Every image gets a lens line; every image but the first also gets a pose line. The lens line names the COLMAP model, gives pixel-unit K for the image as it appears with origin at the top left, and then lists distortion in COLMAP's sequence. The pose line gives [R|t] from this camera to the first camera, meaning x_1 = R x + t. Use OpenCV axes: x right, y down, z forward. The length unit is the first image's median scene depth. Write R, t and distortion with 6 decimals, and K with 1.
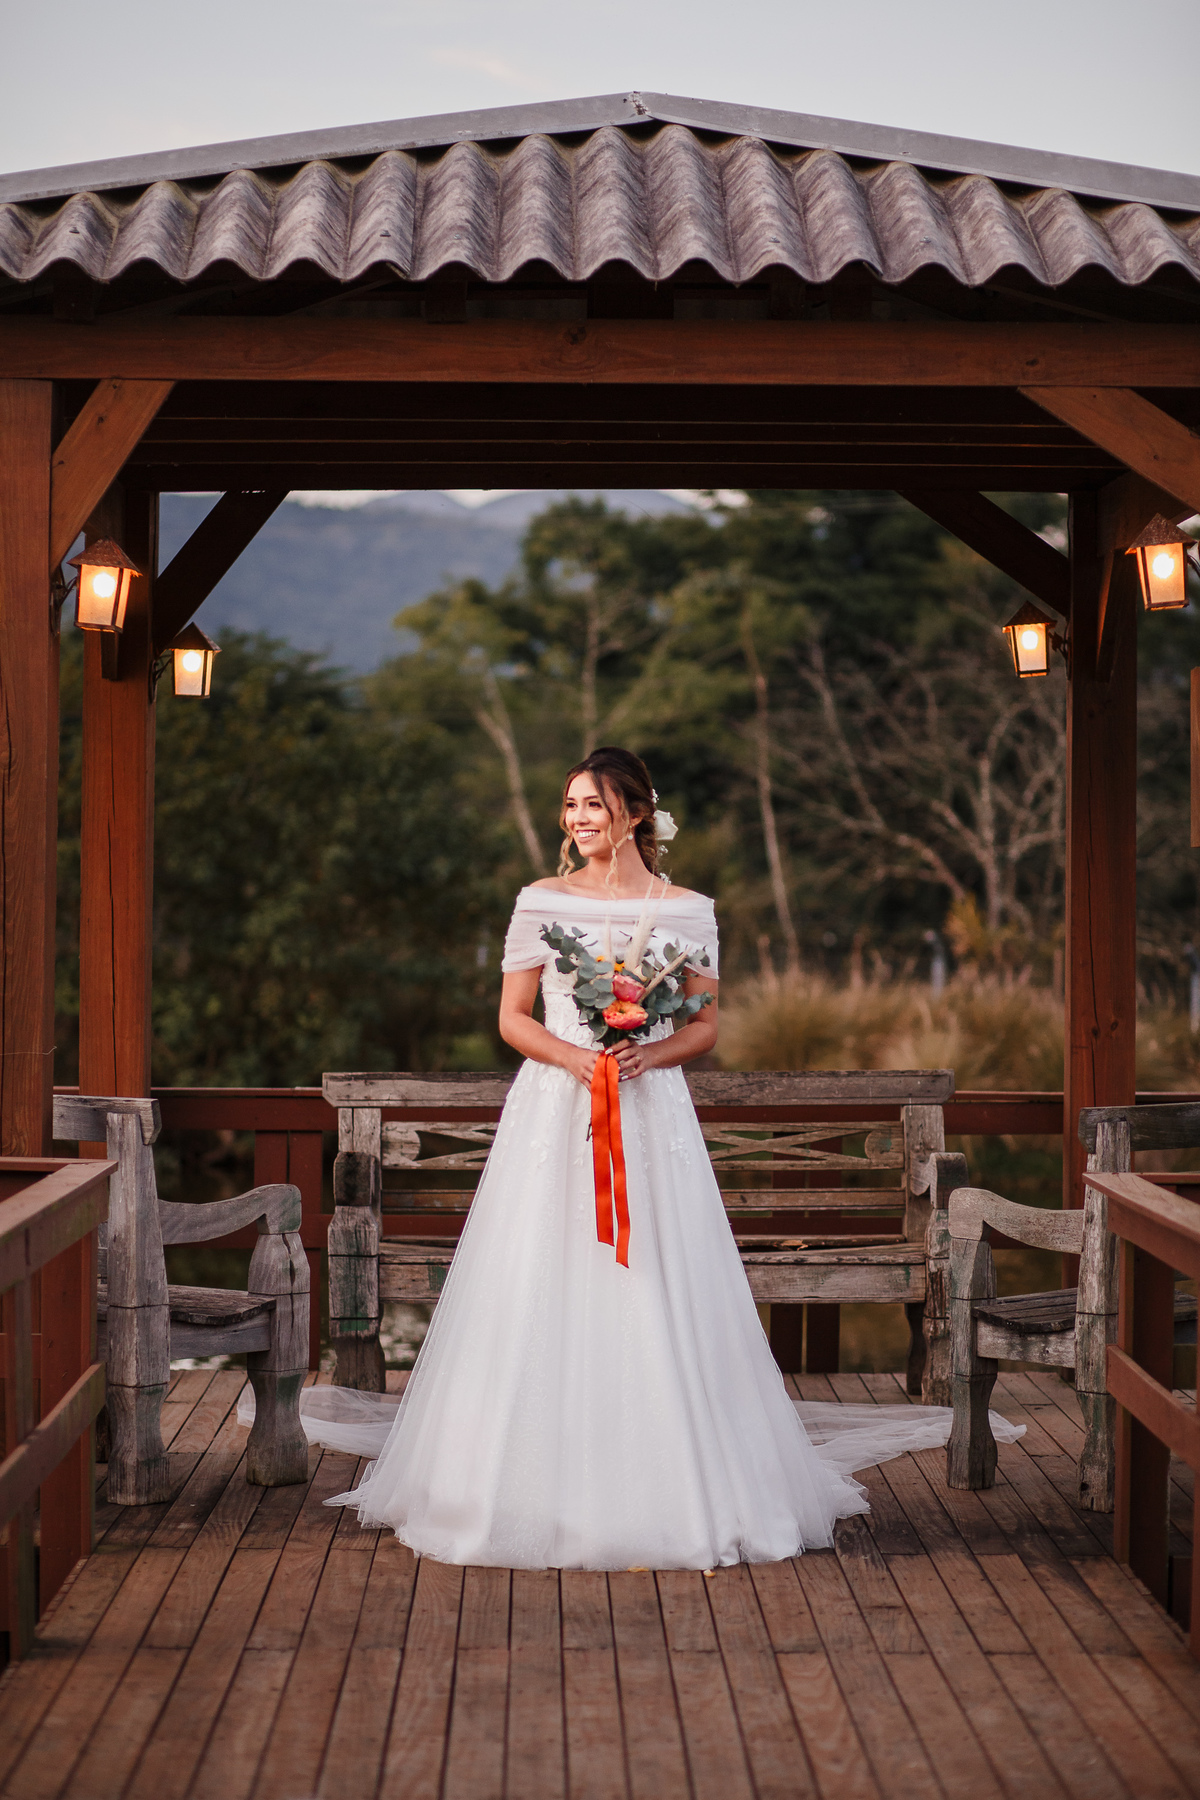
lens RADIAL K [[4308.1, 0, 602.4], [0, 4308.1, 953.9], [0, 0, 1]] dist [-0.088236, -1.042902]
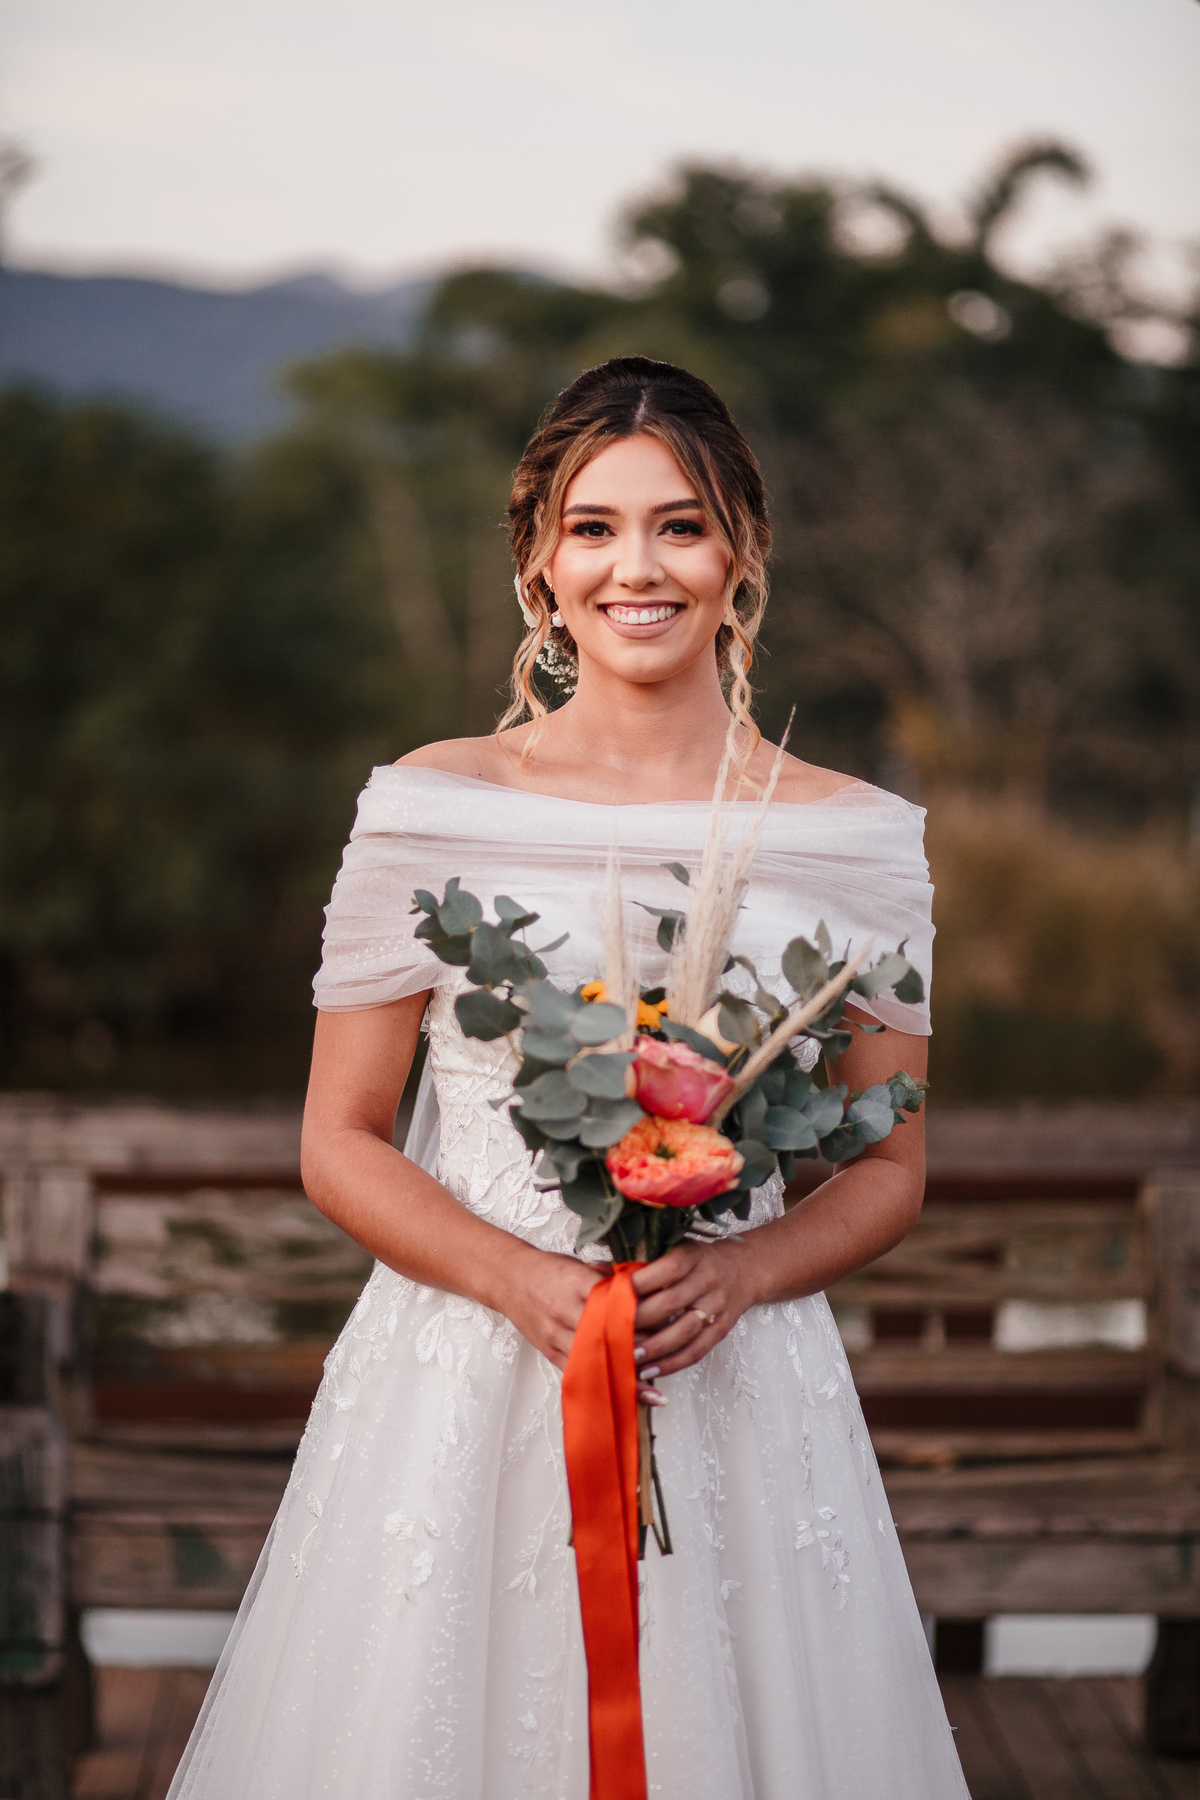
lens RADIAL K [[4418.6, 0, 631.0], [0, 4418.6, 896.7], [0, 0, 1]] dist [-0.064589, -1.061274]
pose [[0.999218, 0.022712, 0.032363, -0.009553], [-0.023793, 0.999158, 0.033418, -0.016905], [-0.031577, -0.034162, 0.998917, 0.650849]]
